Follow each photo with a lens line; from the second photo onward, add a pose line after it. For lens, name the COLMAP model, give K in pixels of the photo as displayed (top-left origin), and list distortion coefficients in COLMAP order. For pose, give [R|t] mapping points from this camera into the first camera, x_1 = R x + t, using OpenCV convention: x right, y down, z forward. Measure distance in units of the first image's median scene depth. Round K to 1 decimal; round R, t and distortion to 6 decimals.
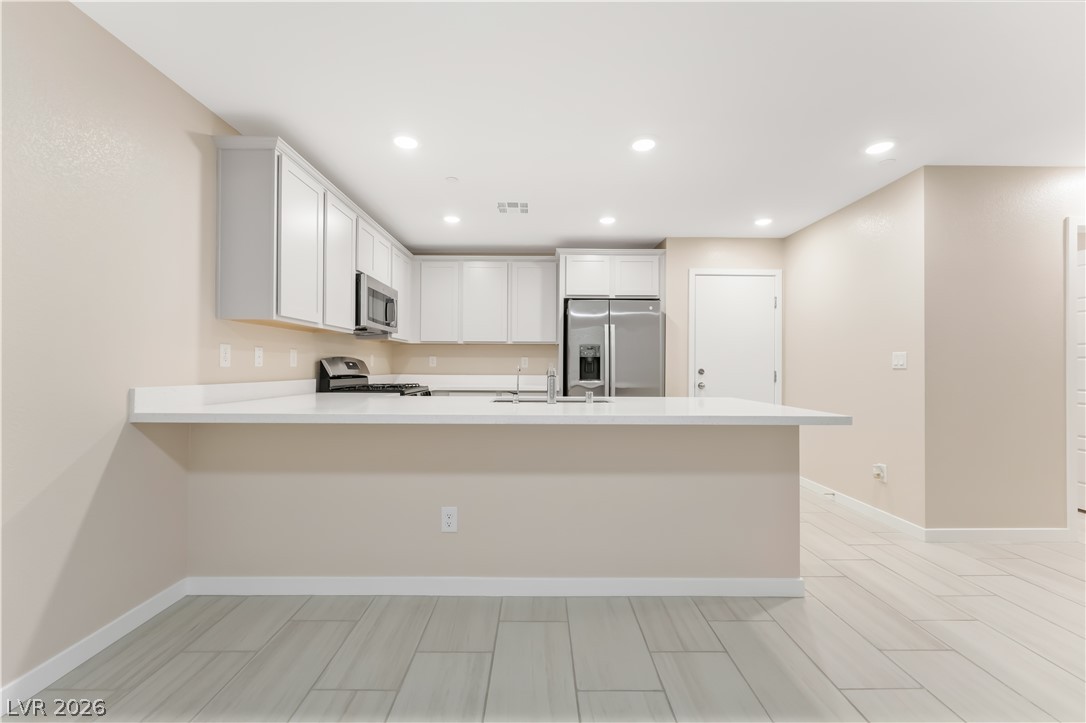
lens RADIAL K [[436.2, 0, 538.1], [0, 436.2, 360.9], [0, 0, 1]] dist [-0.005866, 0.000329]
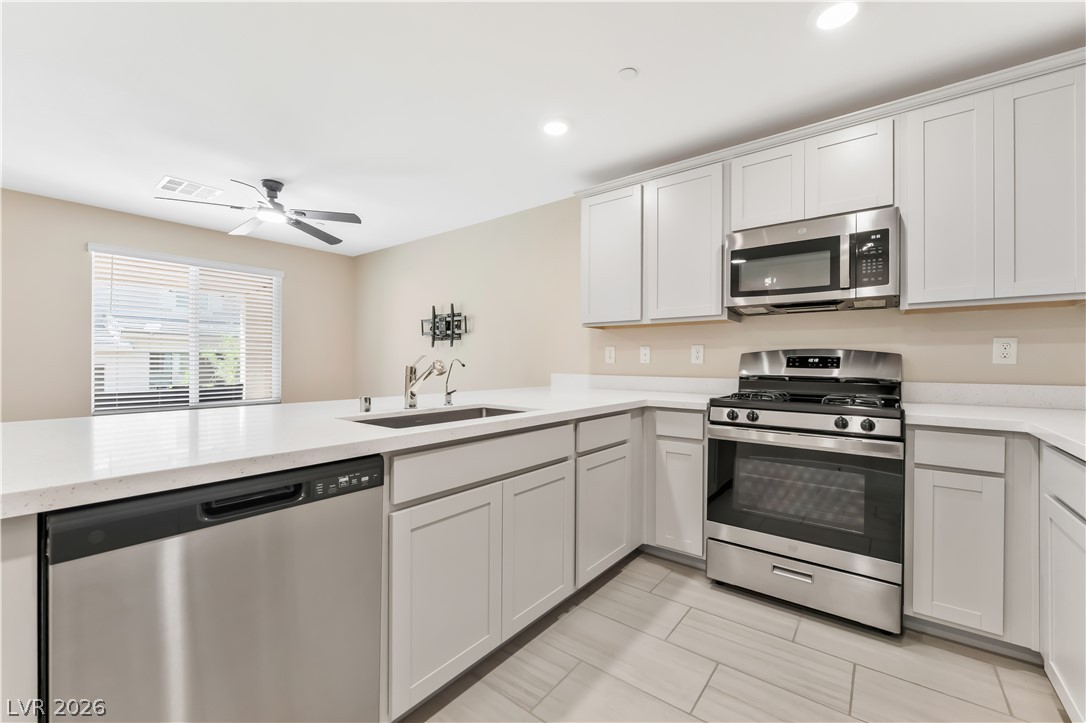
lens RADIAL K [[436.2, 0, 542.1], [0, 436.2, 364.9], [0, 0, 1]] dist [-0.005866, 0.000329]
pose [[-0.620430, -0.005821, -0.784240, 0.282618], [0.000201, 0.999971, -0.007581, 0.016864], [0.784262, -0.004861, -0.620411, 0.956546]]
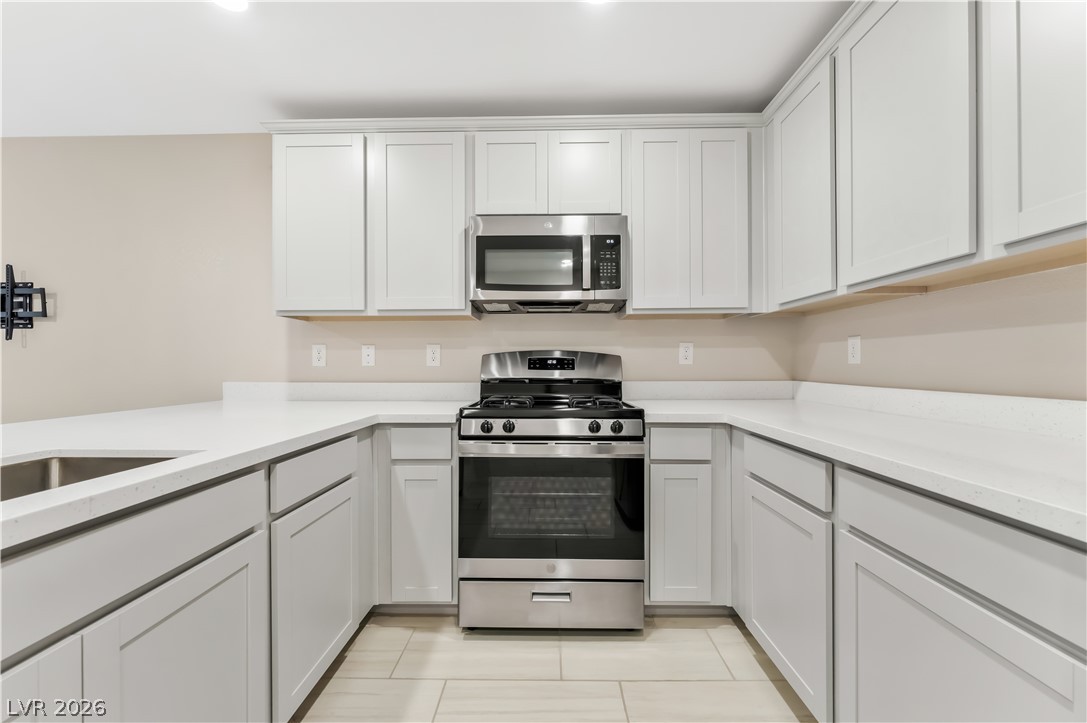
lens RADIAL K [[438.1, 0, 545.4], [0, 438.1, 365.7], [0, 0, 1]] dist [-0.007140, 0.001297]
pose [[-0.019146, -0.004576, -0.999806, 0.178995], [0.014669, 0.999881, -0.004857, 0.014313], [0.999709, -0.014760, -0.019077, 0.884204]]
